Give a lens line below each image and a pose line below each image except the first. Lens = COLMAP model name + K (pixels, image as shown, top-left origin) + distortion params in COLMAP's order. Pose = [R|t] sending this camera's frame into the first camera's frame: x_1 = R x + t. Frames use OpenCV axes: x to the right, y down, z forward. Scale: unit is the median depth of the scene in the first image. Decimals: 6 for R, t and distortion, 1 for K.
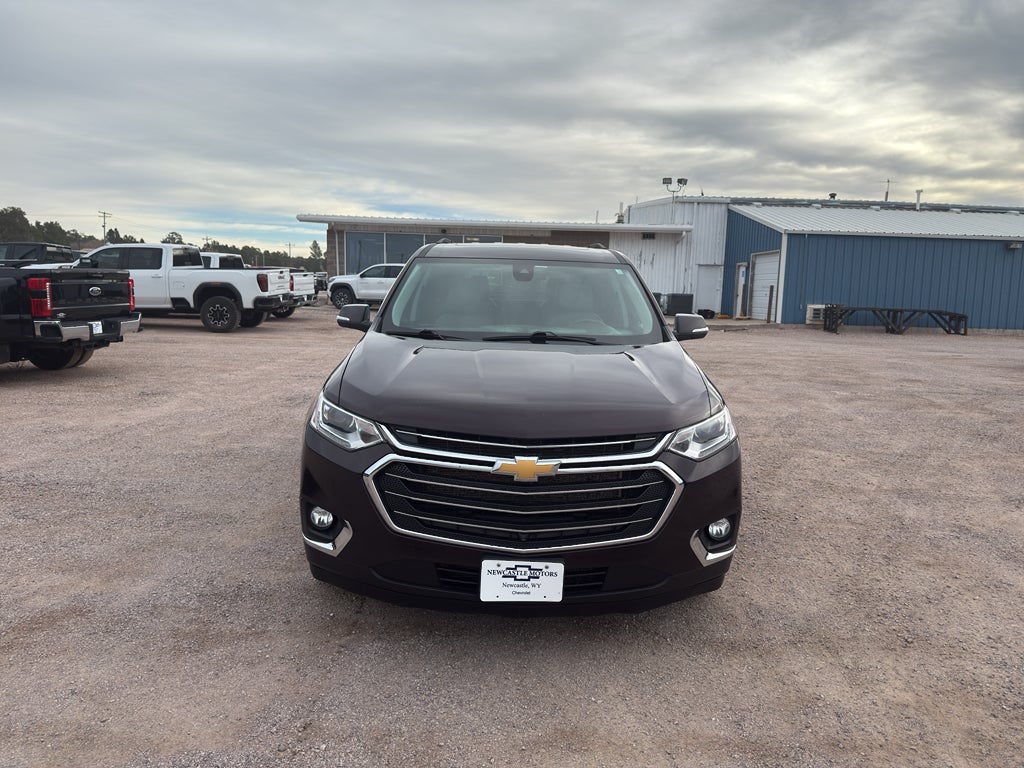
lens RADIAL K [[789.1, 0, 503.1], [0, 789.1, 403.2], [0, 0, 1]] dist [-0.004230, -0.008033]
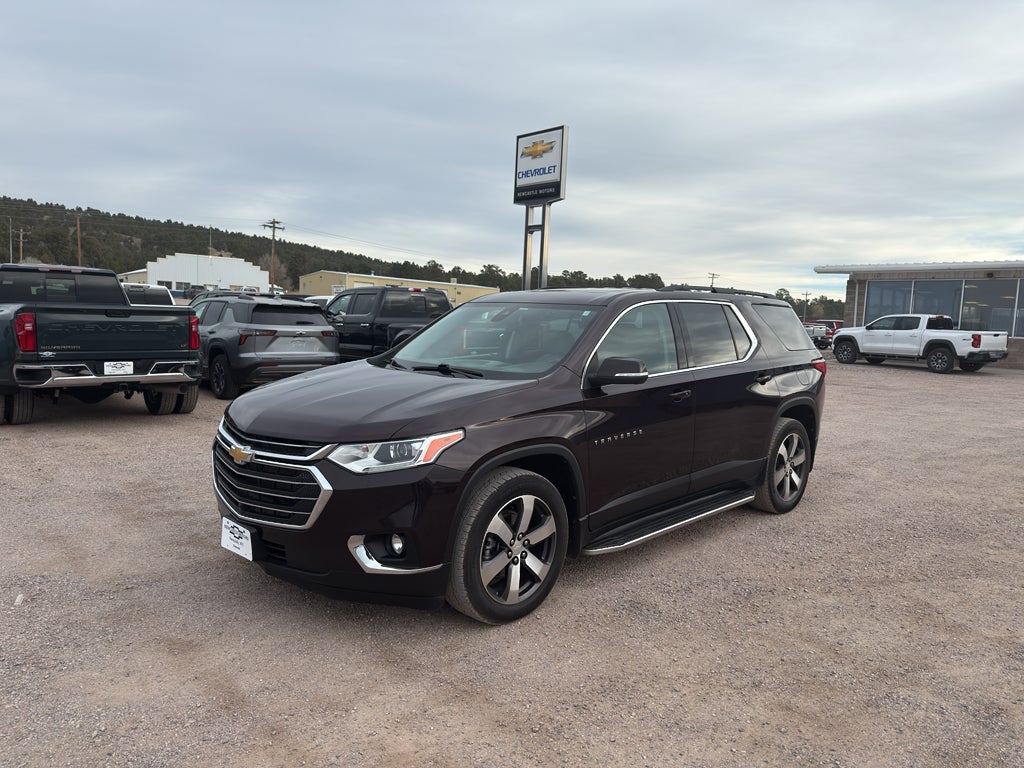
lens RADIAL K [[789.1, 0, 503.1], [0, 789.1, 403.2], [0, 0, 1]] dist [-0.004230, -0.008033]
pose [[0.642928, 0.070476, -0.762678, 0.256661], [-0.124158, 0.992178, -0.012980, -0.008367], [0.755797, 0.103037, 0.646649, 0.086052]]
